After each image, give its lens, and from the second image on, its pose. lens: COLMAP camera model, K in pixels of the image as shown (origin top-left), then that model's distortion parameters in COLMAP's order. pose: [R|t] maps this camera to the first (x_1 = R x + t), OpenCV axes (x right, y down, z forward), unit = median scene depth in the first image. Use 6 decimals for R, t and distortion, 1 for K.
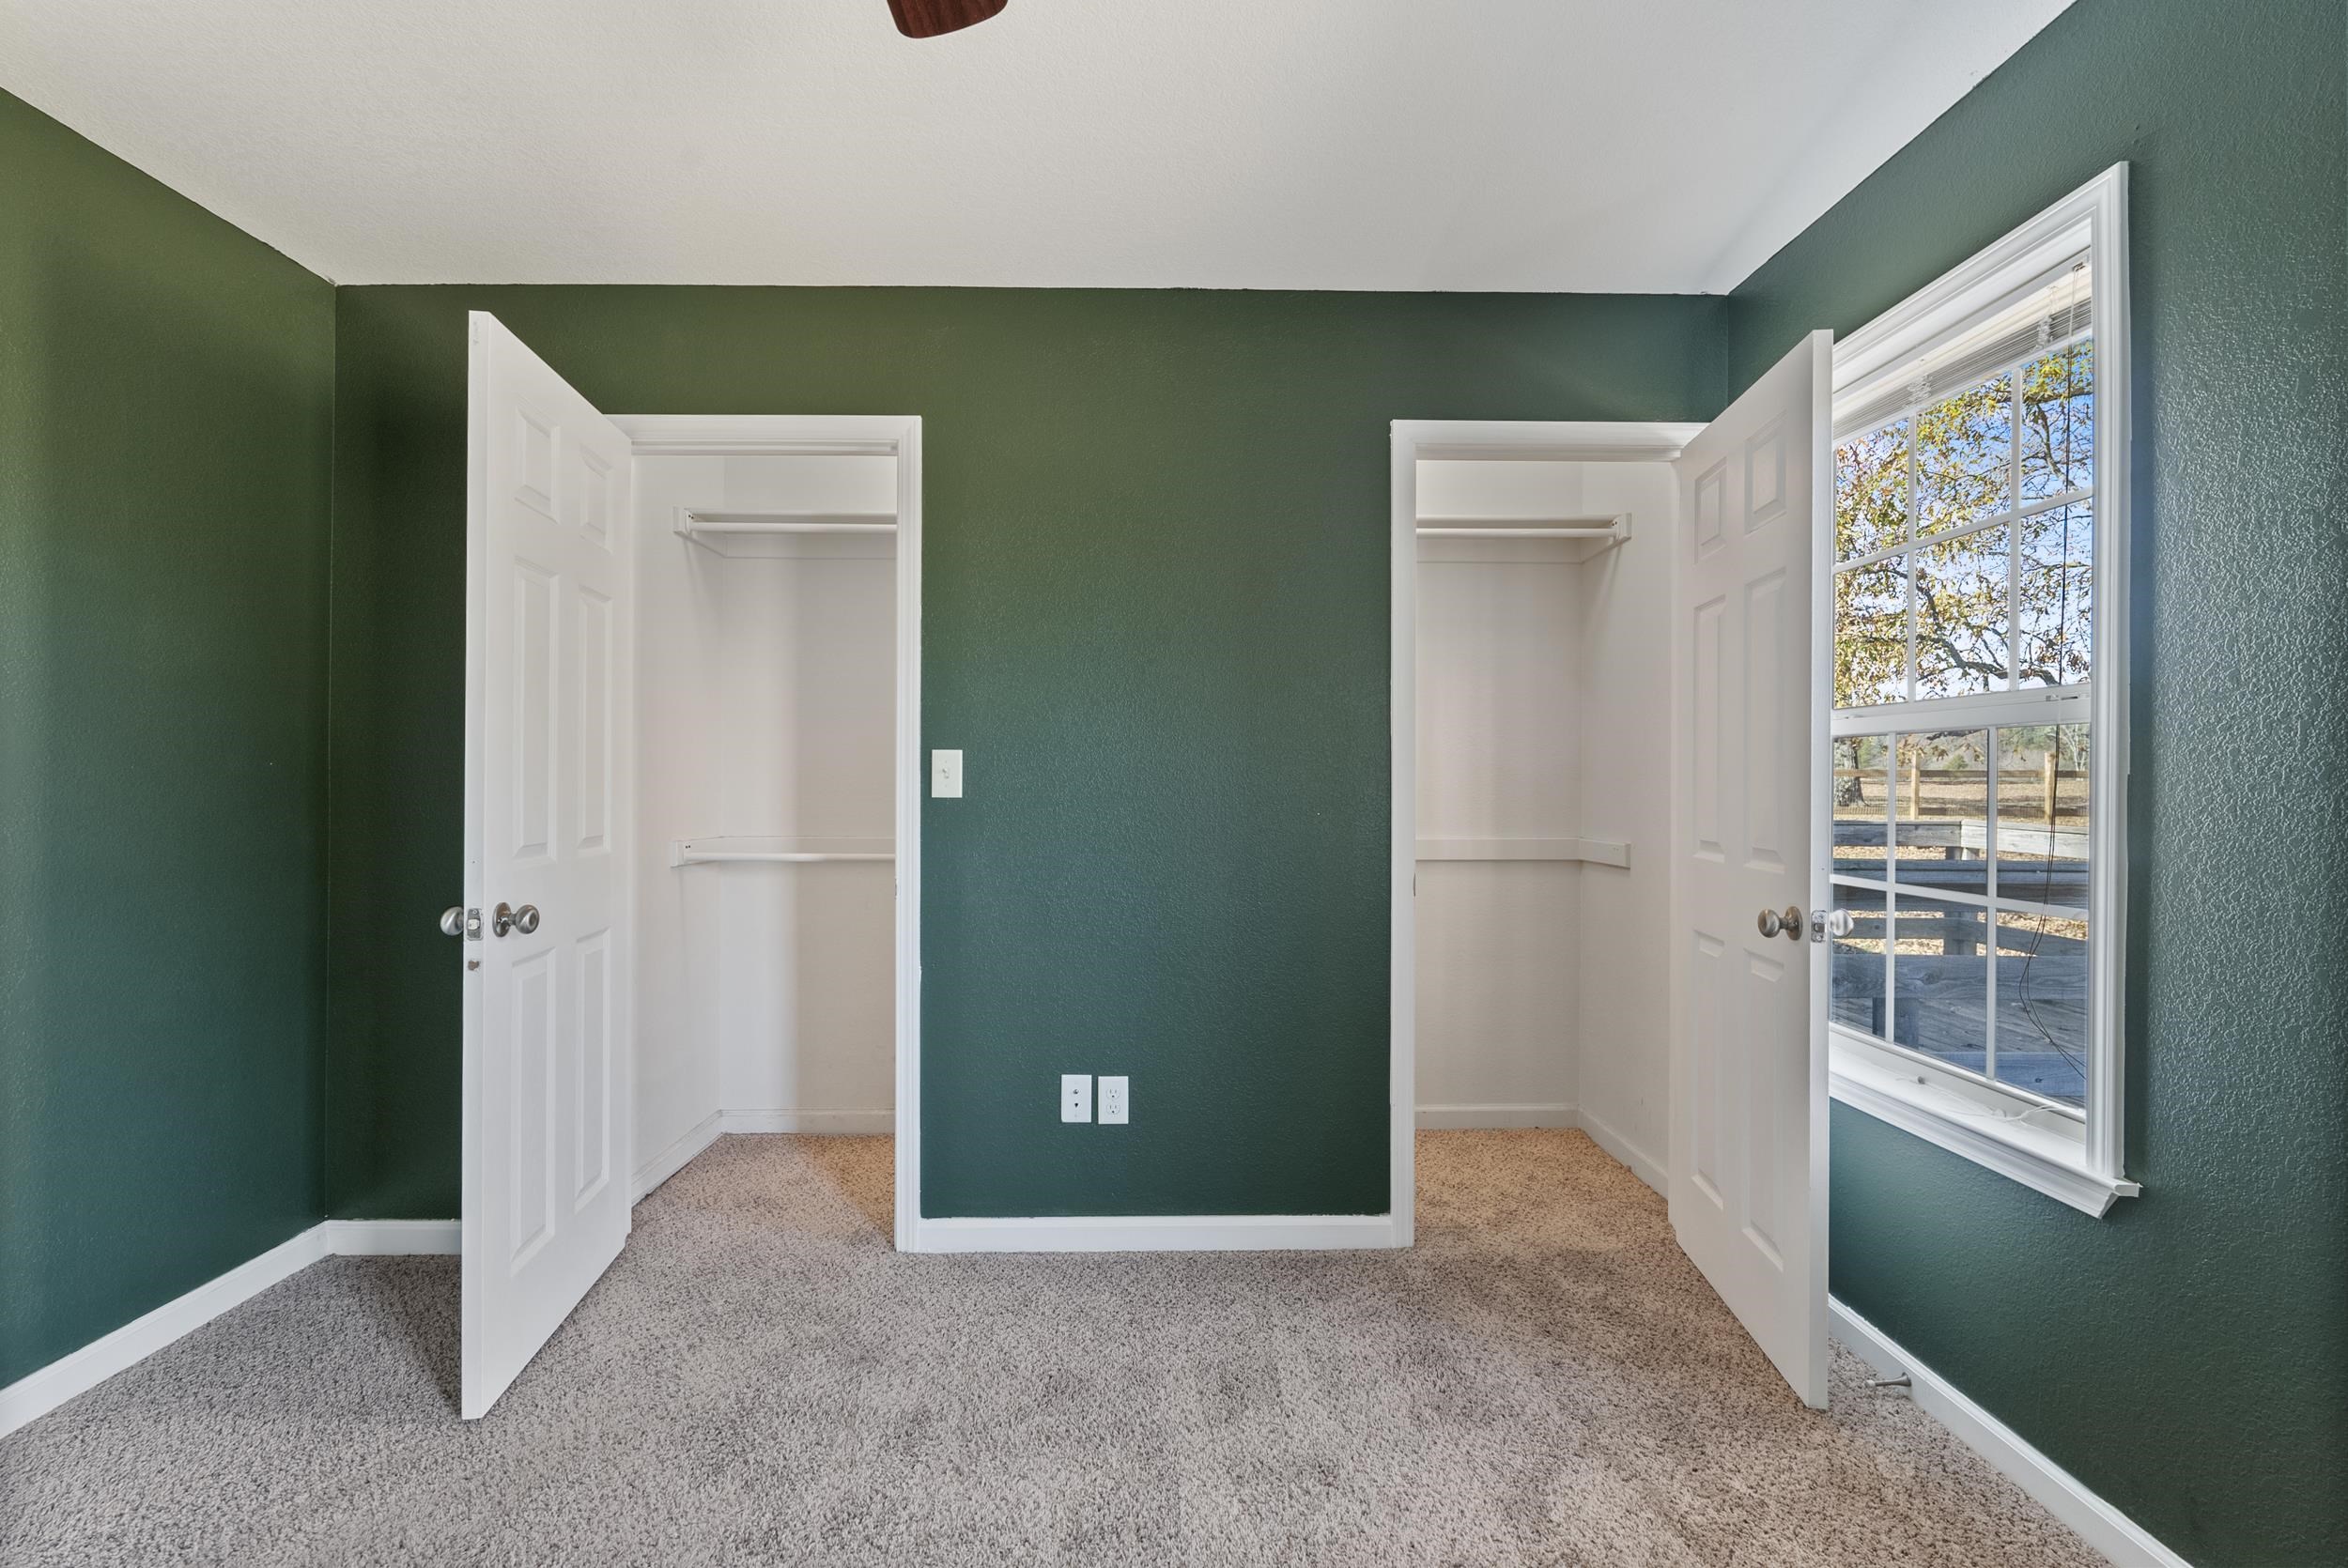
lens RADIAL K [[1032.9, 0, 1176.2], [0, 1032.9, 772.6], [0, 0, 1]] dist [-0.007087, 0.001191]
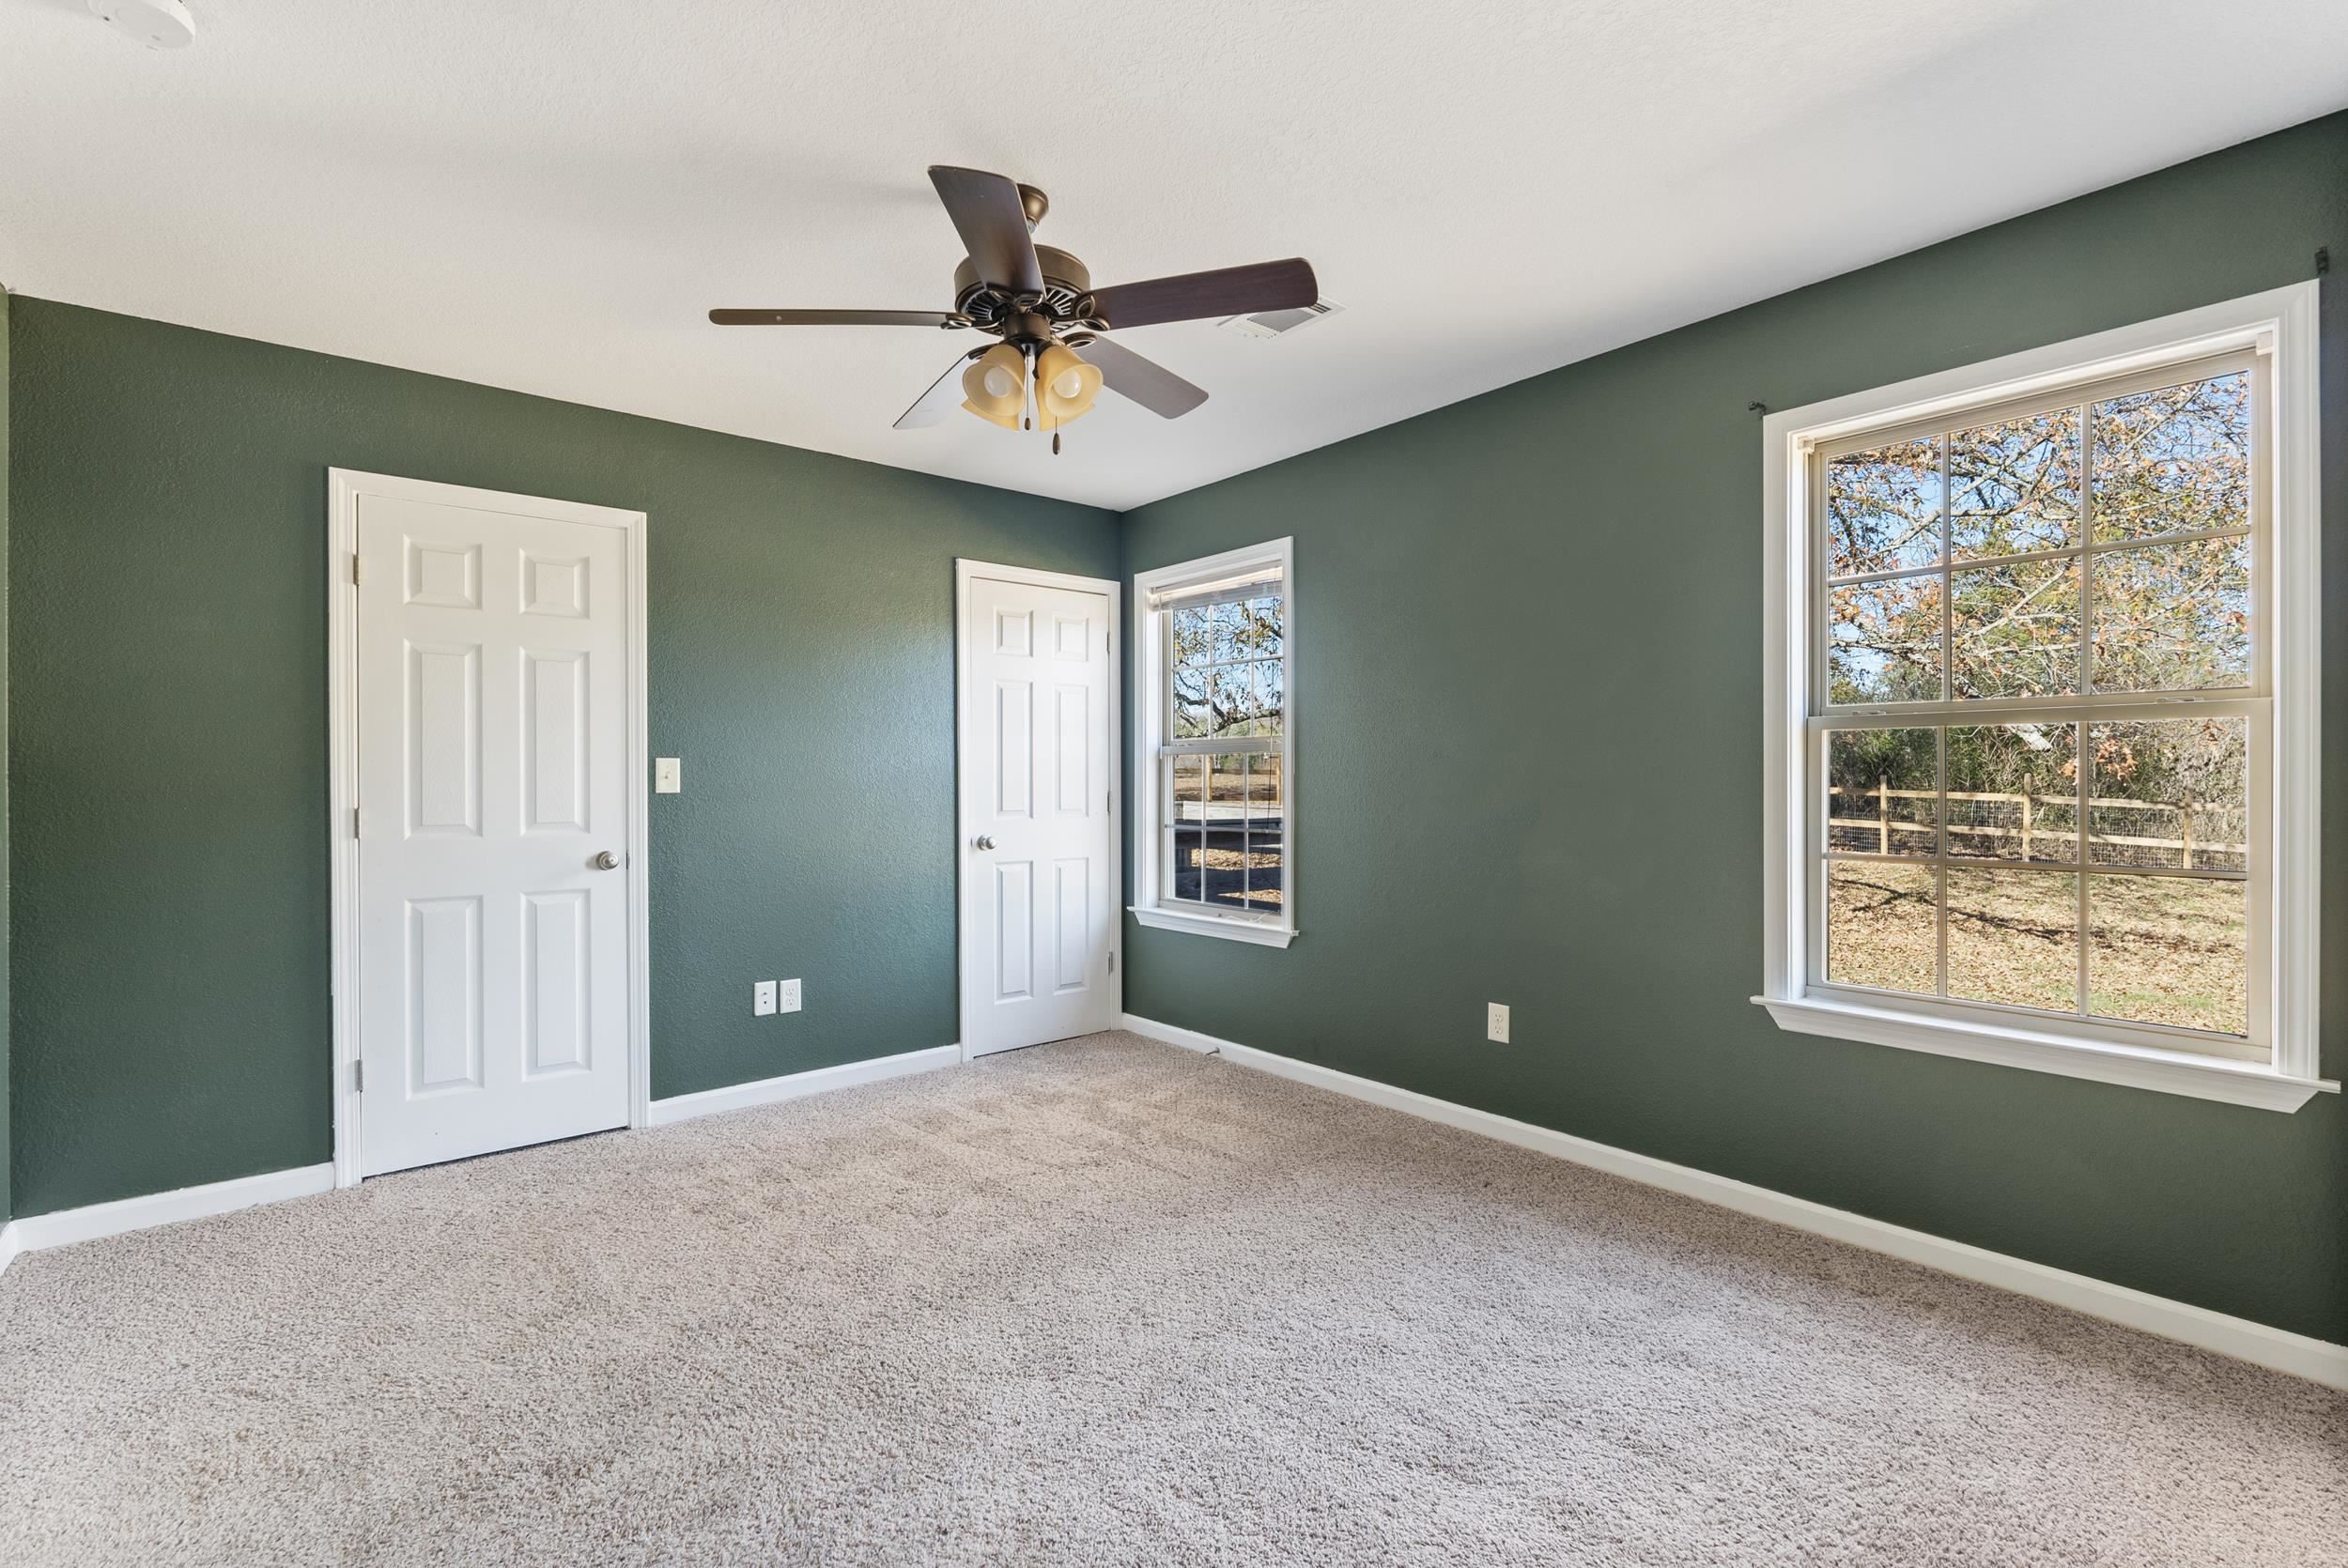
lens RADIAL K [[1032.9, 0, 1171.2], [0, 1032.9, 779.1], [0, 0, 1]] dist [-0.007087, 0.001191]
pose [[0.776773, -0.008205, 0.629728, -0.571175], [0.002896, 0.999951, 0.009456, -0.005185], [-0.629774, -0.005522, 0.776758, -0.493993]]
